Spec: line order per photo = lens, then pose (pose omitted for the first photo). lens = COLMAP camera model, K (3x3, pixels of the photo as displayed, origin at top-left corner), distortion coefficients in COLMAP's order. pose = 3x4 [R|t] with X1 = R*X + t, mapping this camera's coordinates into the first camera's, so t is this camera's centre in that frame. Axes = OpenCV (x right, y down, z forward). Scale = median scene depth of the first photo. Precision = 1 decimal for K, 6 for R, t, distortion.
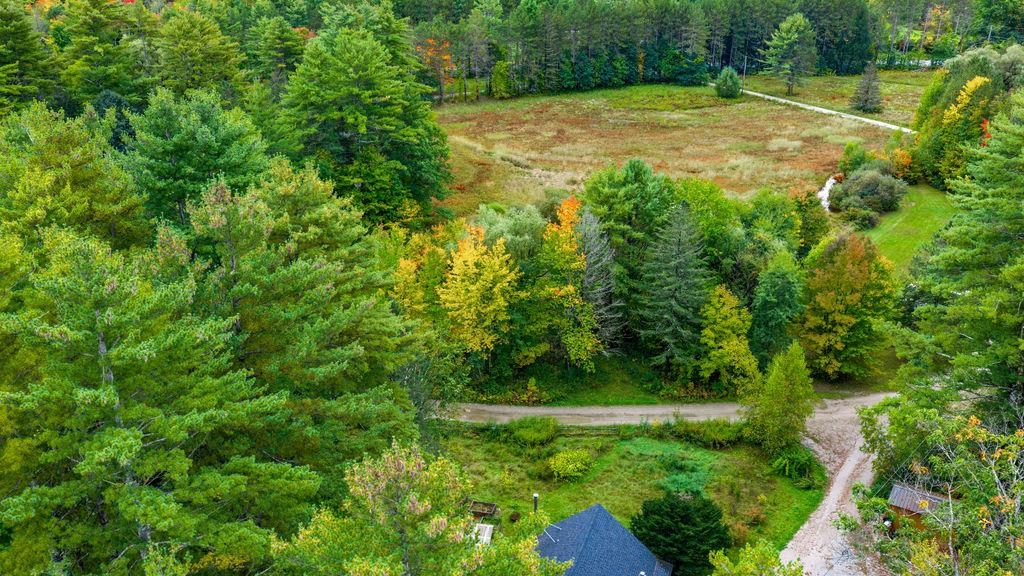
lens RADIAL K [[854.2, 0, 512.0], [0, 854.2, 288.0], [0, 0, 1]] dist [0.038314, -0.107301]
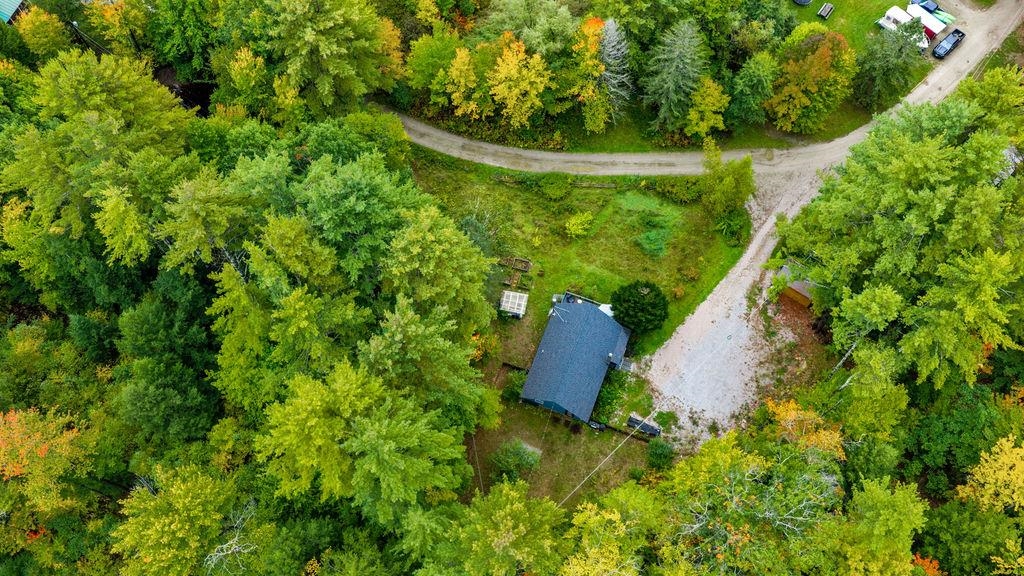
lens RADIAL K [[854.2, 0, 512.0], [0, 854.2, 288.0], [0, 0, 1]] dist [0.038314, -0.107301]
pose [[0.999449, 0.030208, -0.013780, -0.023538], [-0.013339, 0.745392, 0.666493, -0.645673], [0.030405, -0.665942, 0.745384, -0.174115]]
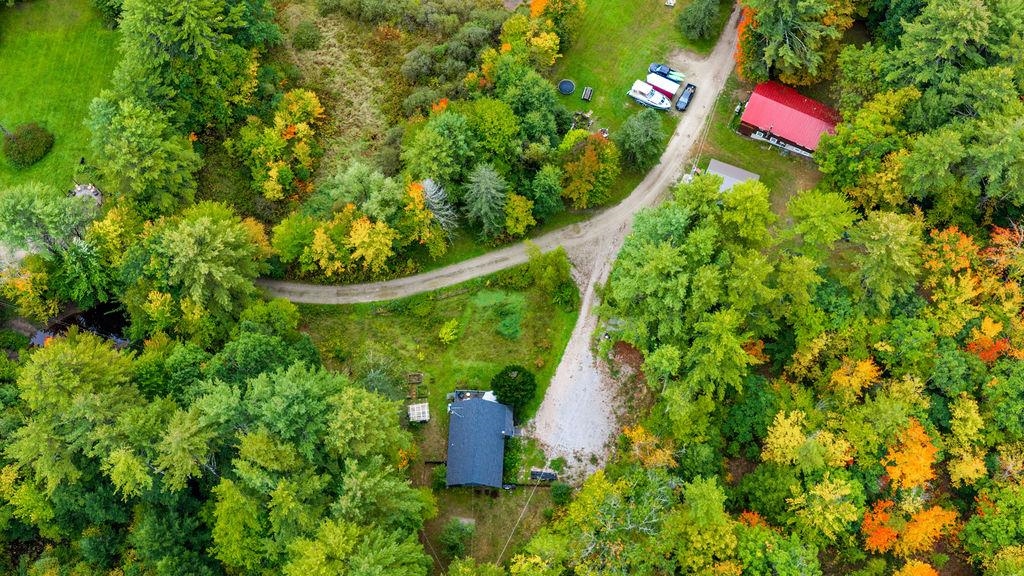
lens RADIAL K [[912.9, 0, 512.0], [0, 912.9, 288.0], [0, 0, 1]] dist [0.003036, -0.007633]
pose [[0.956478, -0.263625, 0.125111, -0.023264], [0.113988, 0.732227, 0.671453, -1.082331], [-0.268621, -0.627969, 0.730409, -0.392702]]
